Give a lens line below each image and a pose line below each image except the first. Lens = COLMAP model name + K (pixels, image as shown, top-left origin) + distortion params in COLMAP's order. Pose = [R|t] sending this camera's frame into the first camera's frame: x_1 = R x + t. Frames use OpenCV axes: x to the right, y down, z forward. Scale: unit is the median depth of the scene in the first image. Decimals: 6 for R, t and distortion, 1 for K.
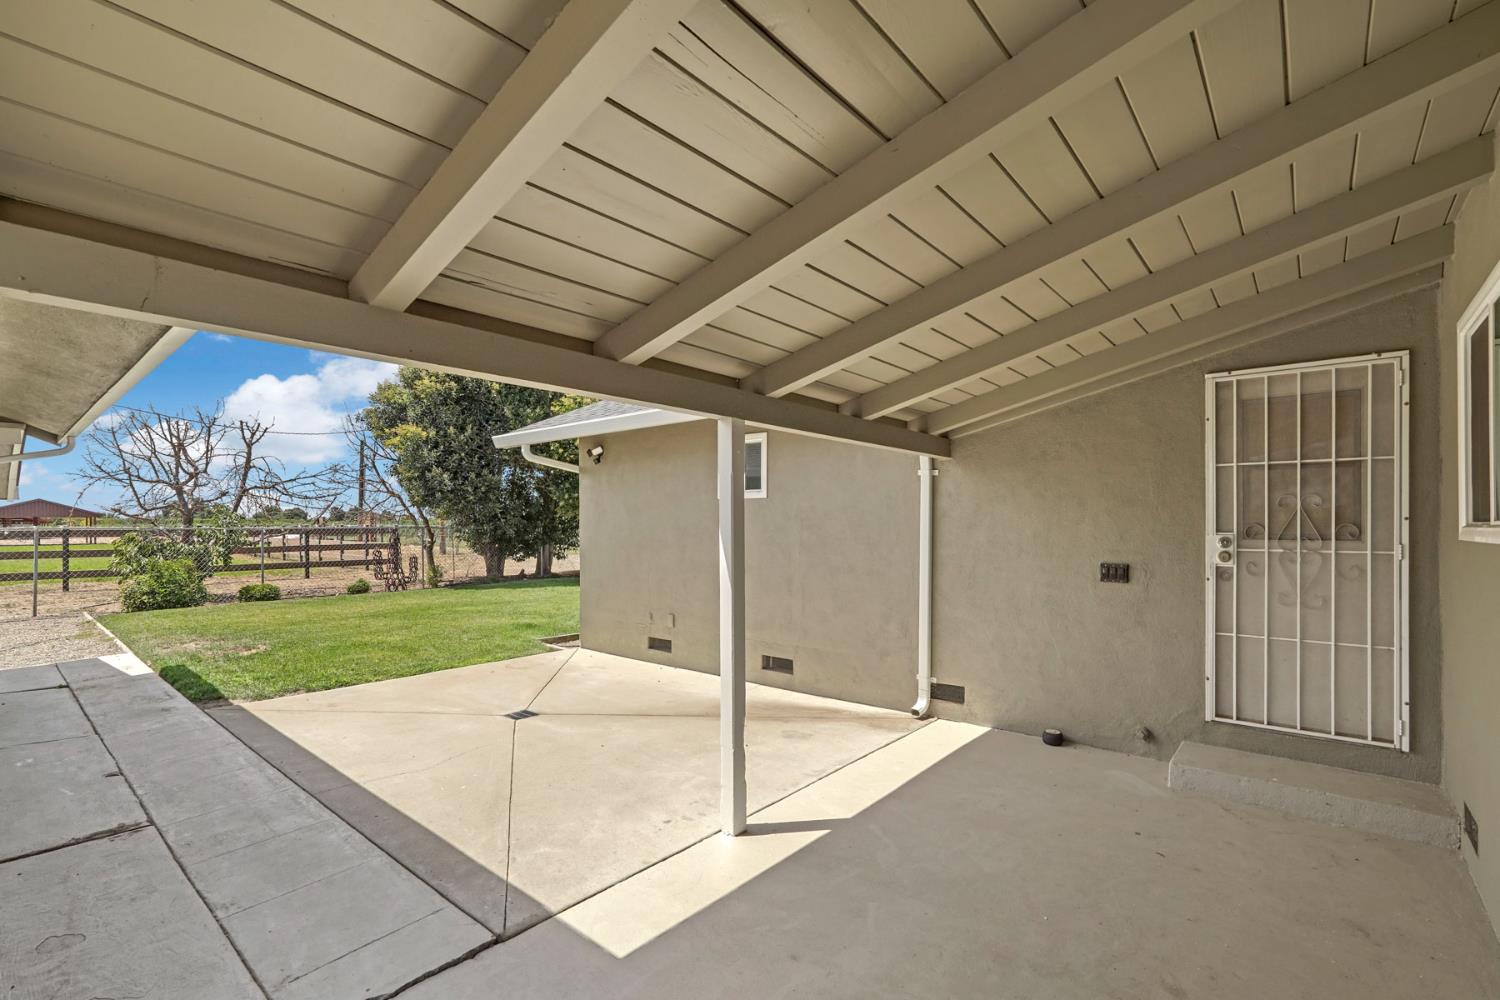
lens RADIAL K [[667.9, 0, 741.2], [0, 667.9, 524.6], [0, 0, 1]] dist [-0.002987, 0.000436]
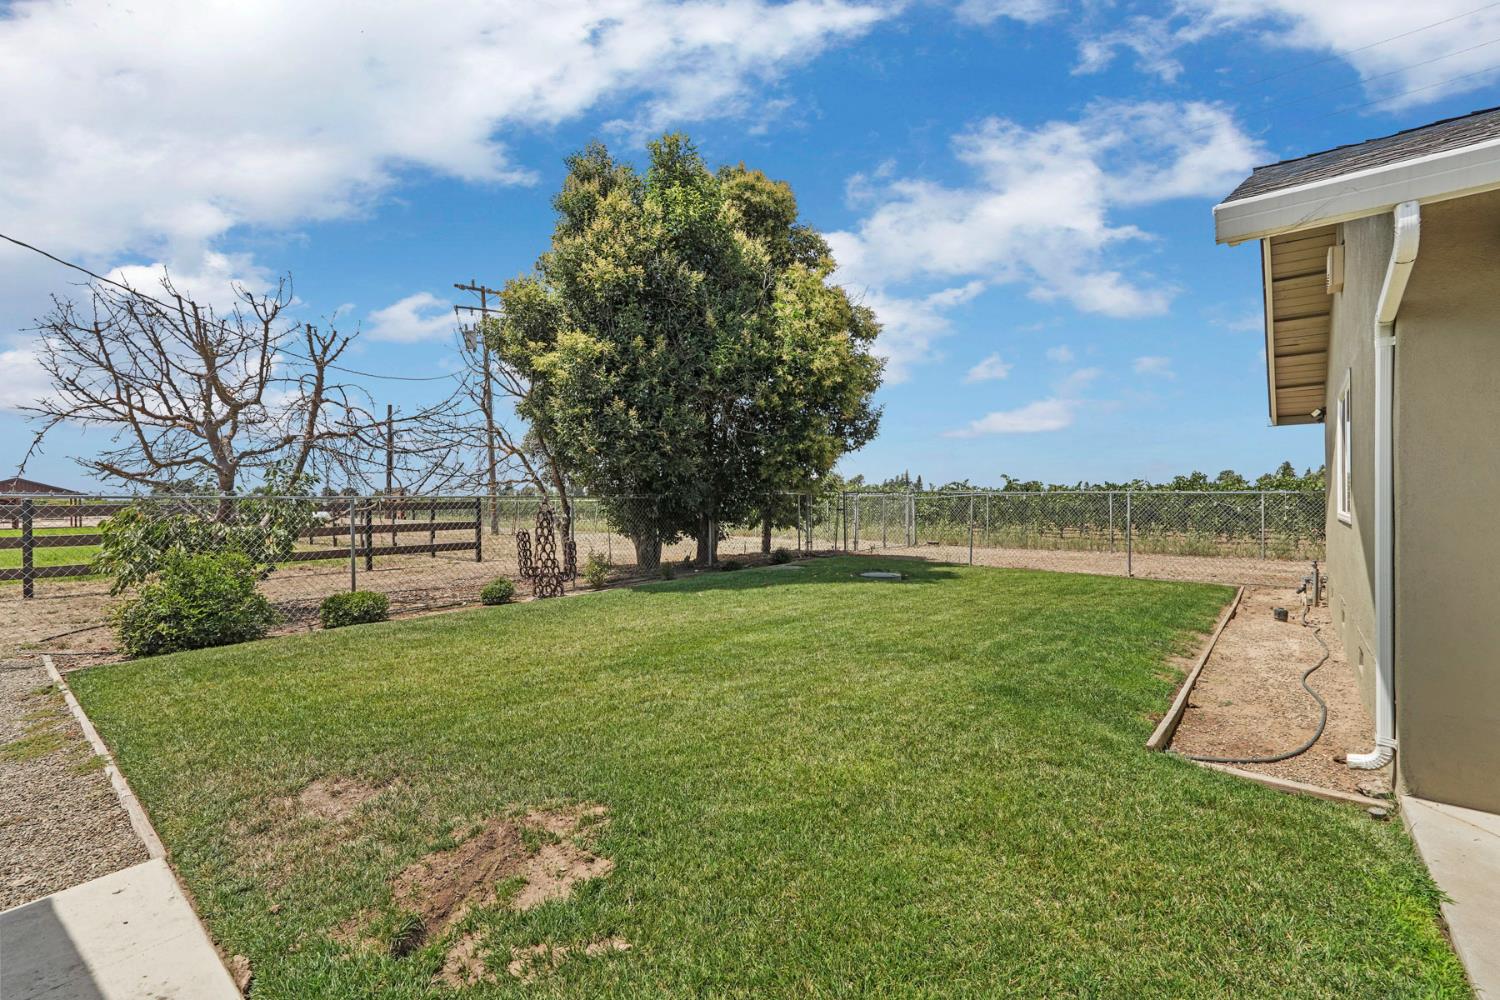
lens RADIAL K [[667.9, 0, 750.0], [0, 667.9, 499.7], [0, 0, 1]] dist [-0.002987, 0.000436]
pose [[0.999817, -0.010112, 0.016247, -0.340649], [0.010151, 0.999946, -0.002342, 0.012034], [-0.016222, 0.002506, 0.999865, 0.362412]]
